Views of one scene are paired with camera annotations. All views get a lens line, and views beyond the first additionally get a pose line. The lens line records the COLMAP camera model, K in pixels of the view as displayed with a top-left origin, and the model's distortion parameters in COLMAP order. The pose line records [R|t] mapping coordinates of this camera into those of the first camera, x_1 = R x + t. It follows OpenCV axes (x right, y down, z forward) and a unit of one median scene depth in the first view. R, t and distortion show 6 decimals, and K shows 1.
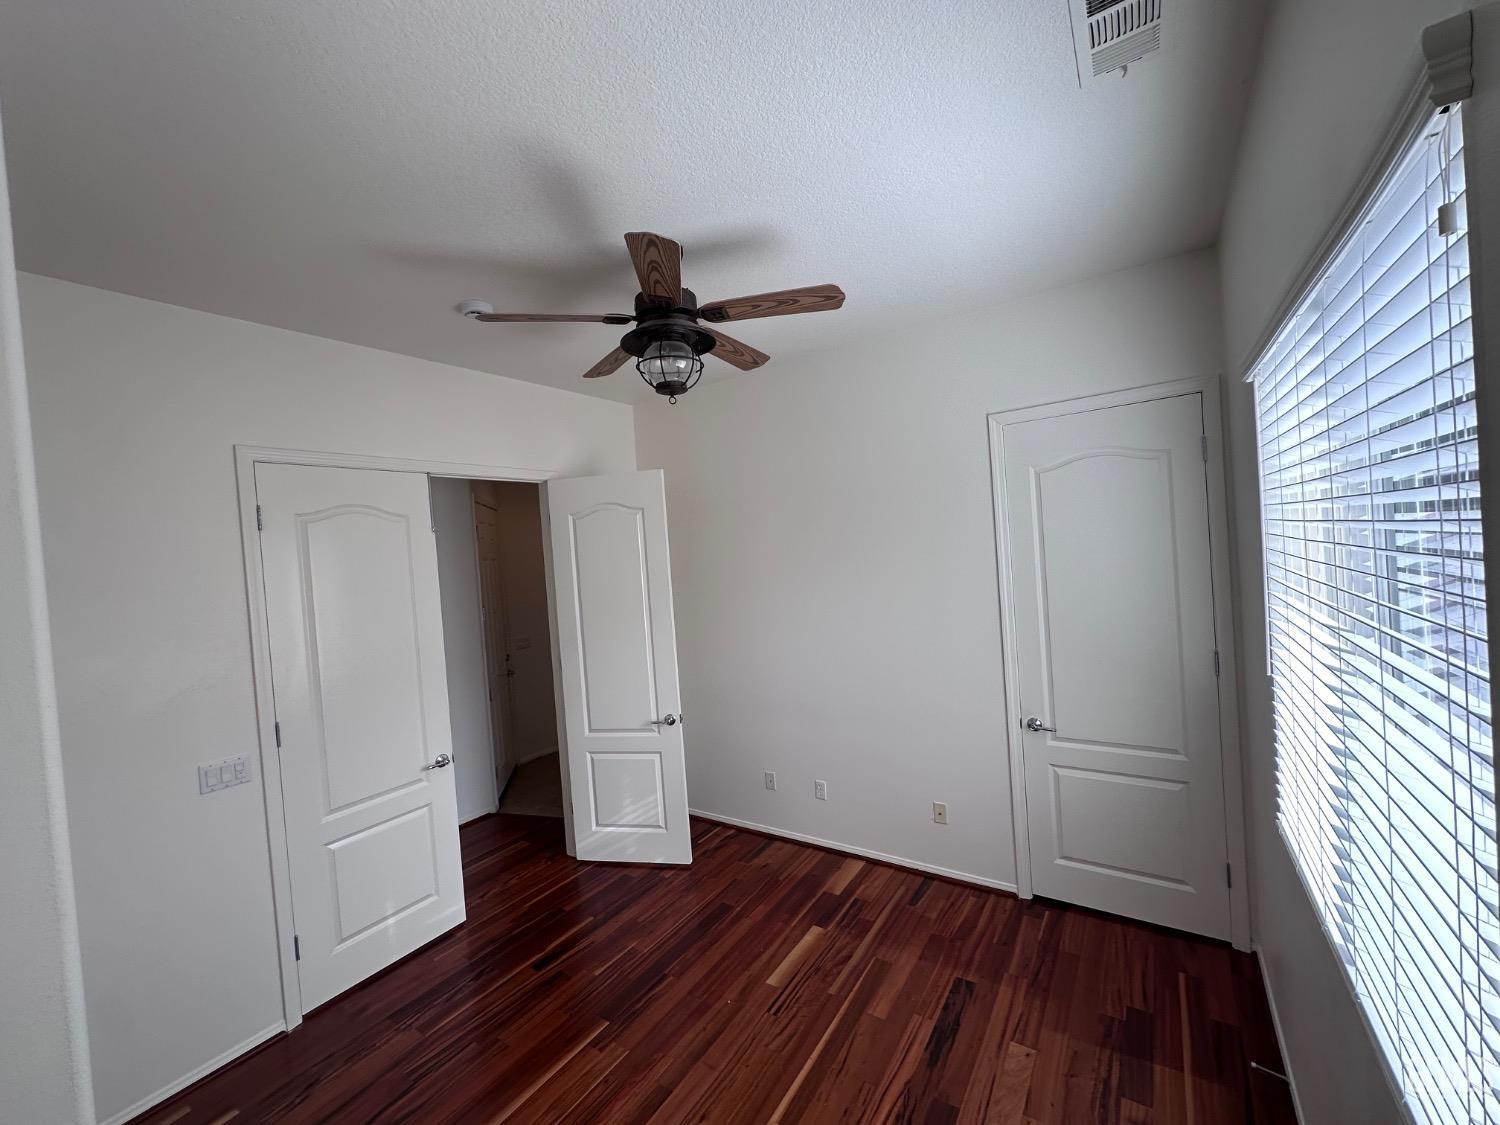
lens RADIAL K [[597.4, 0, 749.3], [0, 597.4, 560.6], [0, 0, 1]] dist [-0.003439, 0.000780]
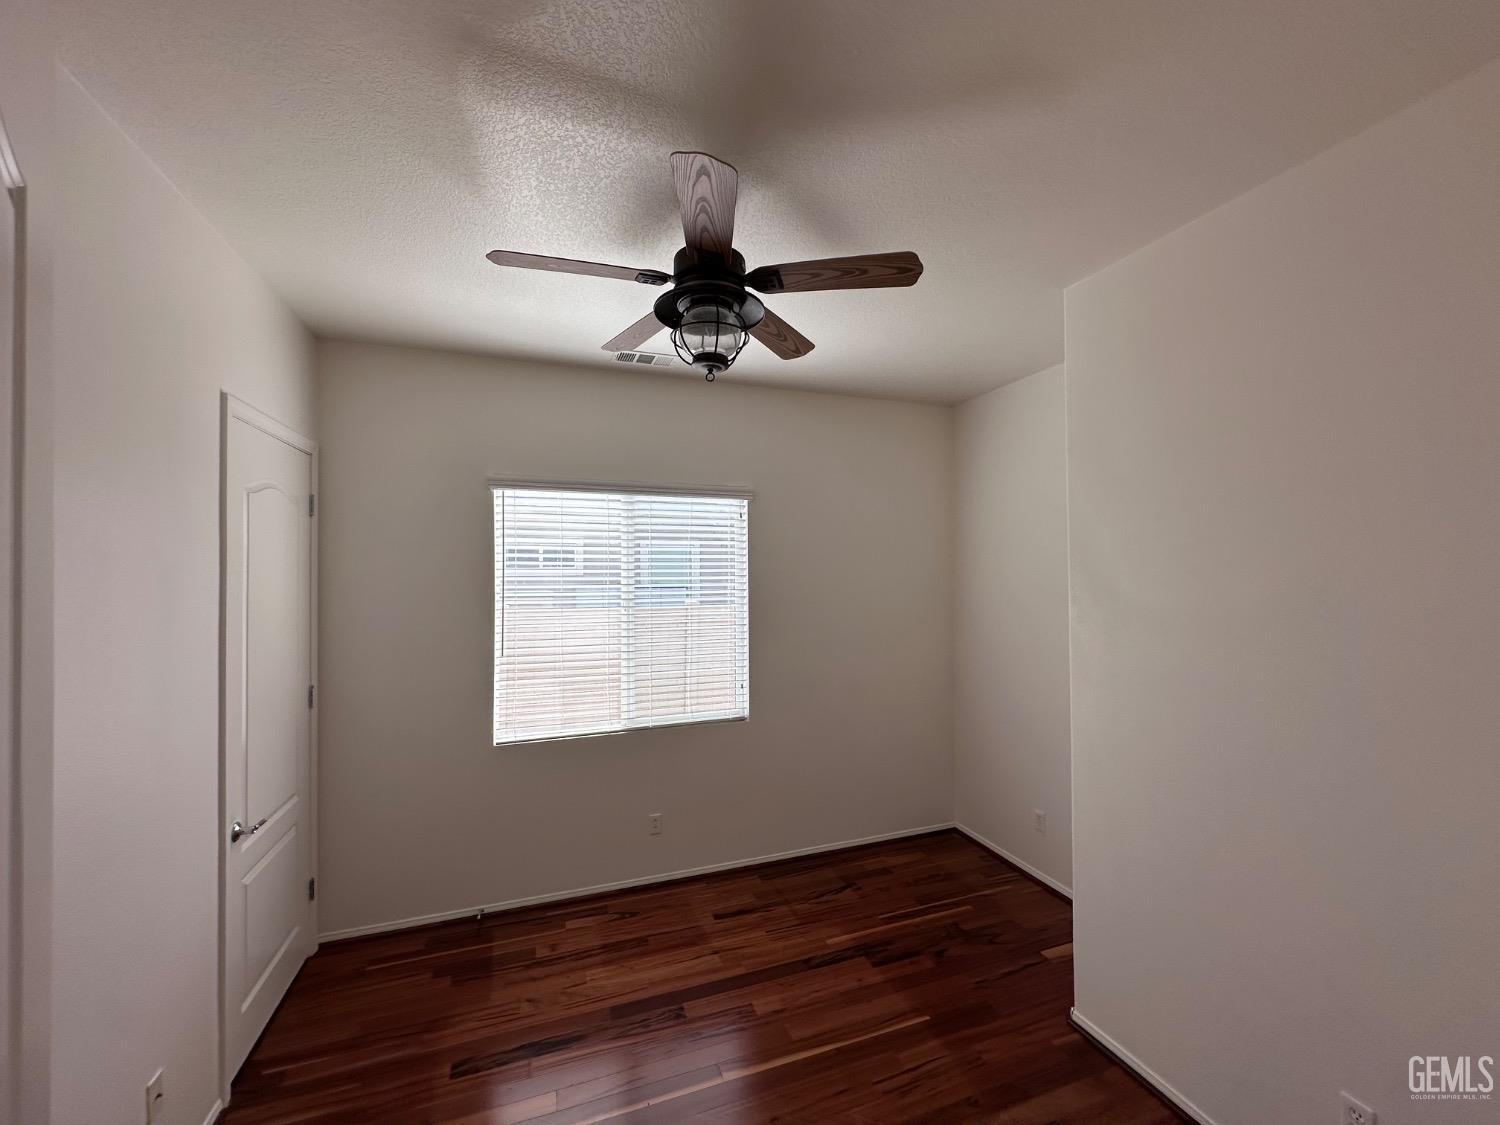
lens RADIAL K [[597.4, 0, 749.3], [0, 597.4, 560.6], [0, 0, 1]] dist [-0.003439, 0.000780]
pose [[-0.799495, 0.084322, 0.594725, -0.588813], [0.075570, 0.996351, -0.039676, 0.026463], [-0.595900, 0.013222, -0.802950, 1.470512]]
